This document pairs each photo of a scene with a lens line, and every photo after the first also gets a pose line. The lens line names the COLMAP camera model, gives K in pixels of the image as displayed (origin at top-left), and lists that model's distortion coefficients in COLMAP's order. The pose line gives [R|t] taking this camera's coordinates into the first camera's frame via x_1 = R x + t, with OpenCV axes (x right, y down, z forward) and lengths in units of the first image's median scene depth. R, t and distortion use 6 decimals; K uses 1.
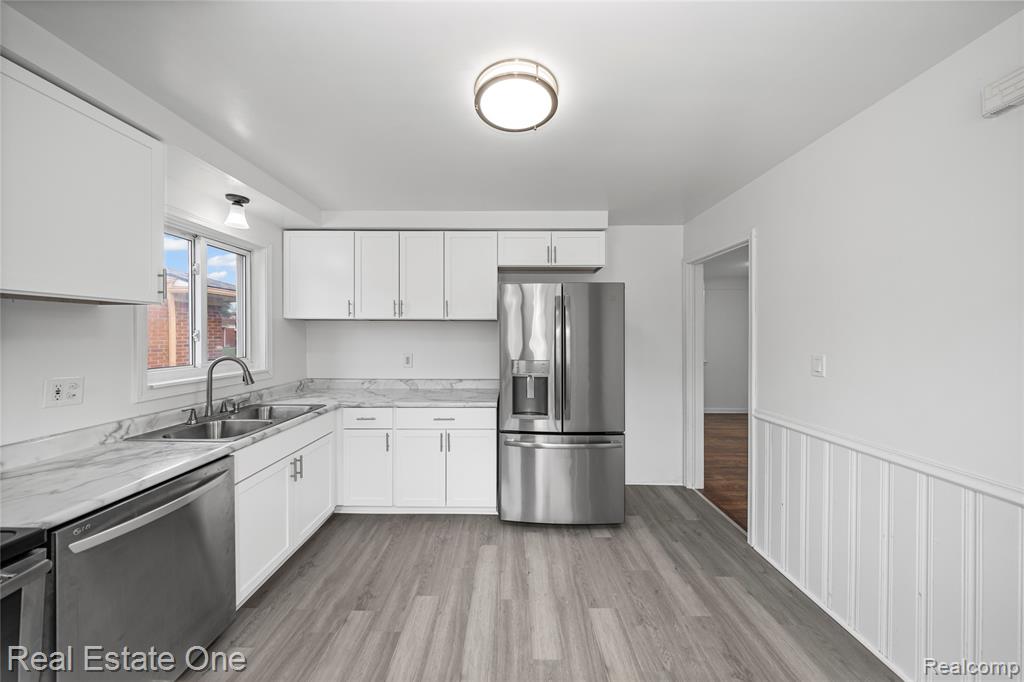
lens RADIAL K [[337.1, 0, 505.9], [0, 337.1, 338.6], [0, 0, 1]] dist [0.000236, -0.000514]
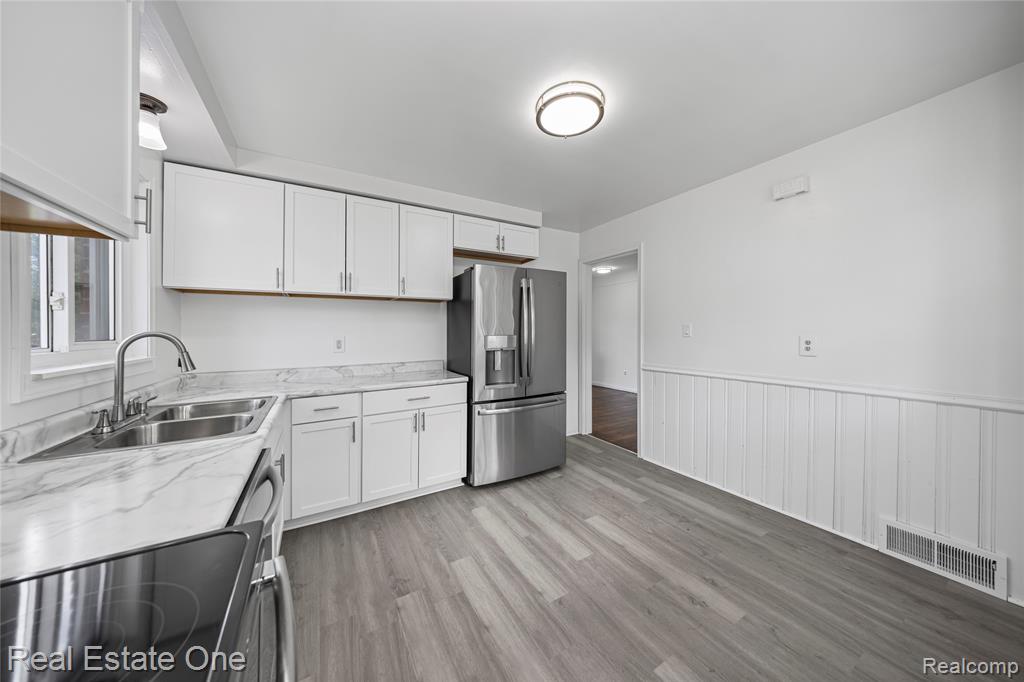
lens RADIAL K [[337.1, 0, 508.8], [0, 337.1, 337.5], [0, 0, 1]] dist [0.000236, -0.000514]
pose [[0.856233, -0.019594, 0.516218, -0.522436], [0.017185, 0.999808, 0.009445, 0.066966], [-0.516304, 0.000784, 0.856405, 0.035193]]
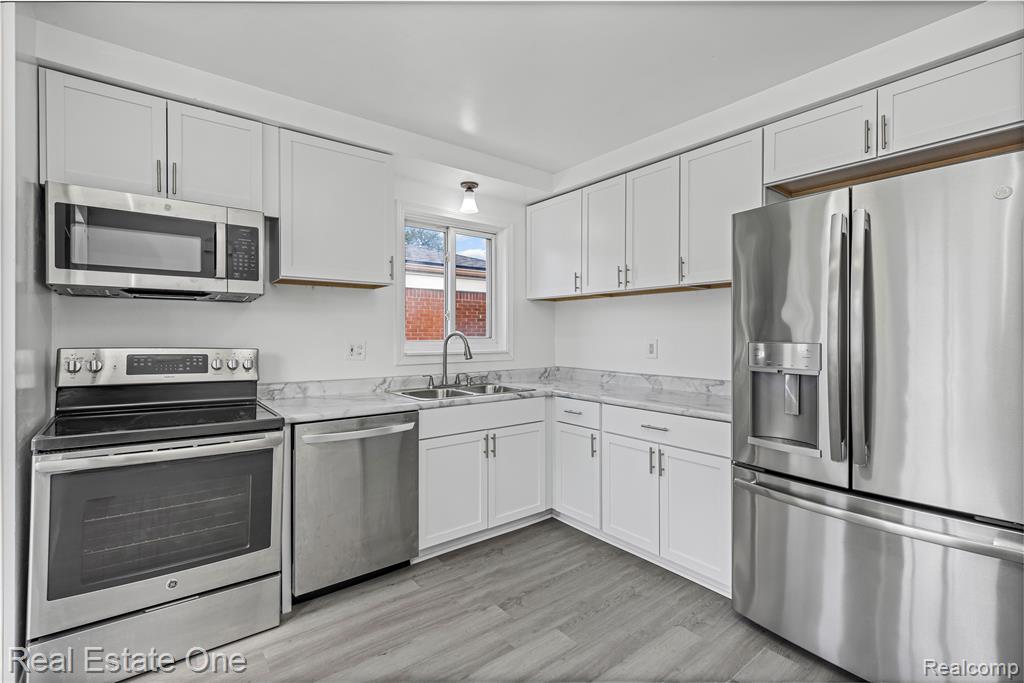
lens RADIAL K [[466.5, 0, 507.6], [0, 466.5, 342.3], [0, 0, 1]] dist [0.017052, -0.000973]
pose [[0.621422, 0.011828, -0.783386, 0.438100], [-0.012959, 0.999904, 0.004817, 0.071587], [0.783369, 0.007158, 0.621516, 0.182740]]
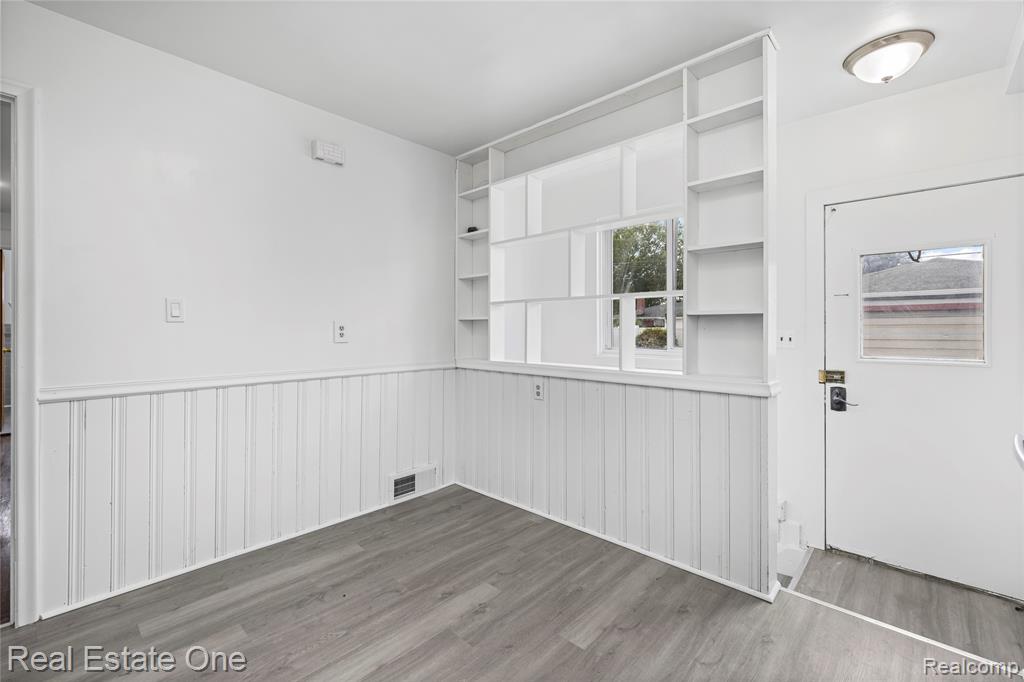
lens RADIAL K [[444.6, 0, 514.4], [0, 444.6, 340.4], [0, 0, 1]] dist [0.003527, -0.000095]
pose [[-0.748233, -0.024006, 0.663001, -0.423941], [0.003192, 0.999203, 0.039781, 0.092570], [-0.663428, 0.031882, -0.747561, 1.029571]]
